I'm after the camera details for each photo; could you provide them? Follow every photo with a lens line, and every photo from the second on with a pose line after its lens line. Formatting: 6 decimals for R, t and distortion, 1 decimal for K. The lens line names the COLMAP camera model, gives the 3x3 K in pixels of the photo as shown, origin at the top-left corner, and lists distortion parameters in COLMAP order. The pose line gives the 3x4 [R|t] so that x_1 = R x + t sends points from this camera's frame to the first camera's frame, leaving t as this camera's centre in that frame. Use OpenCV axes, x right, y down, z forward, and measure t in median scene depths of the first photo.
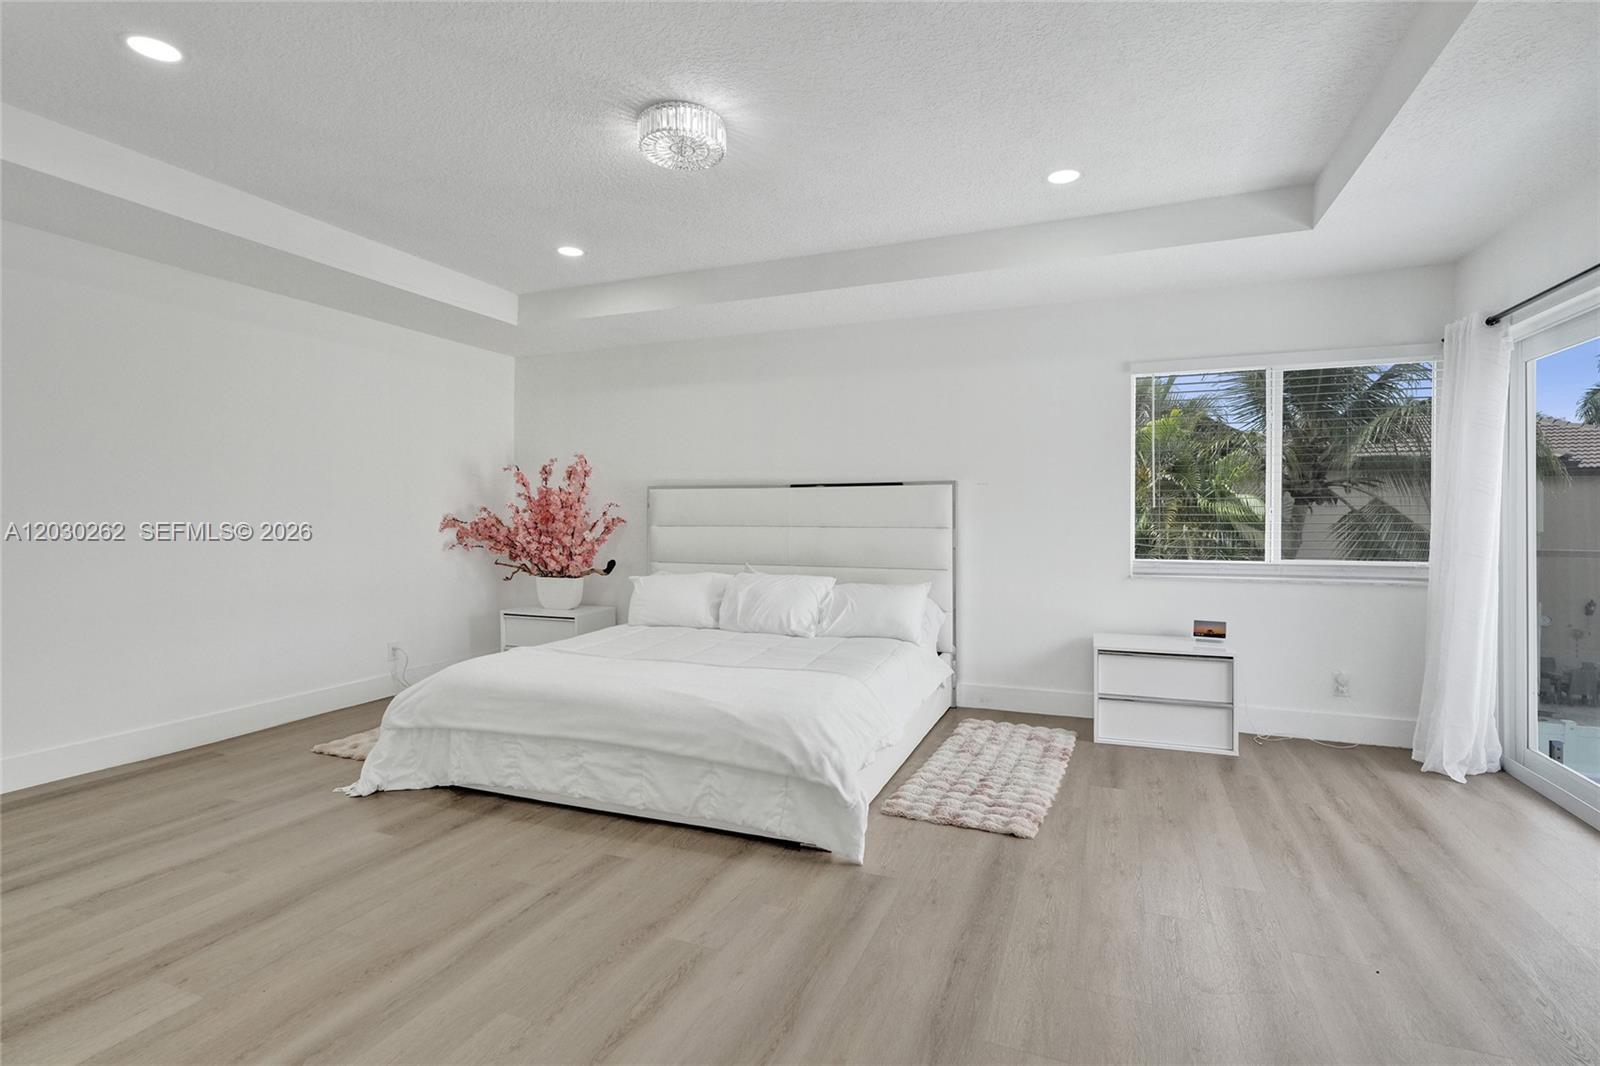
lens RADIAL K [[754.7, 0, 800.0], [0, 754.7, 533.0], [0, 0, 1]] dist [-0.002825, 0.000469]
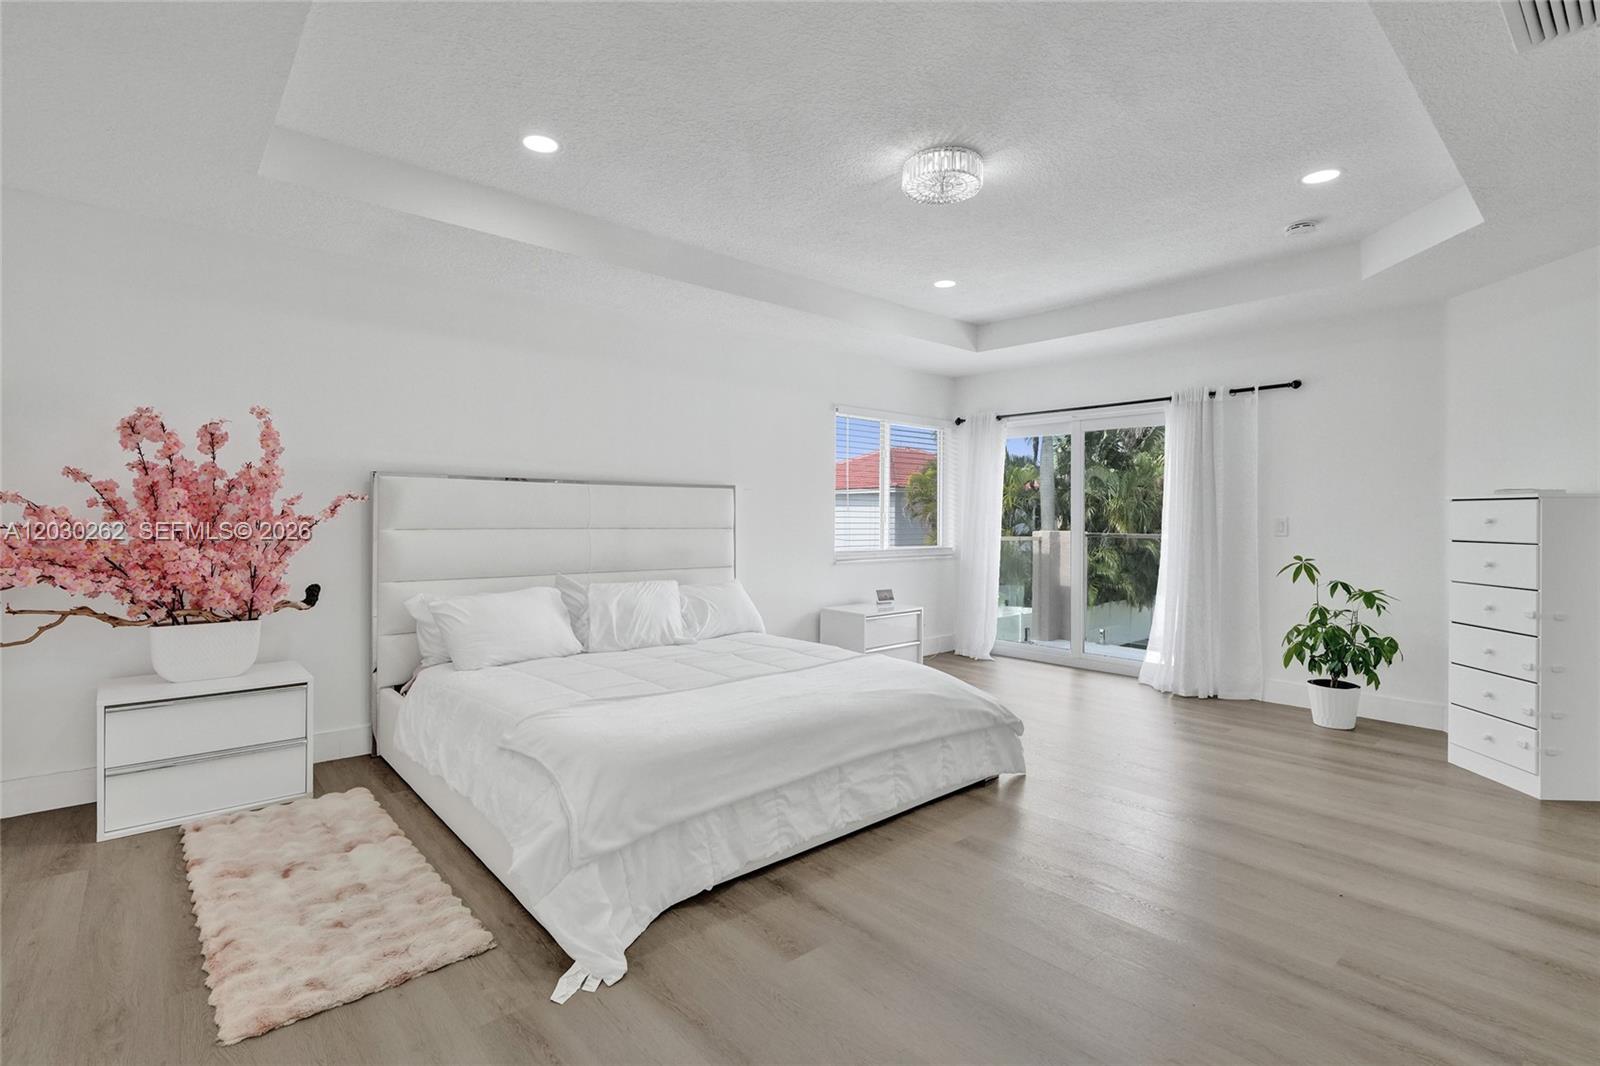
lens RADIAL K [[755.4, 0, 806.2], [0, 755.4, 522.1], [0, 0, 1]] dist [-0.002995, -0.000578]
pose [[0.444673, -0.003439, 0.895687, -1.044425], [0.009310, 0.999956, -0.000783, -0.019321], [-0.895645, 0.008687, 0.444685, 0.575745]]
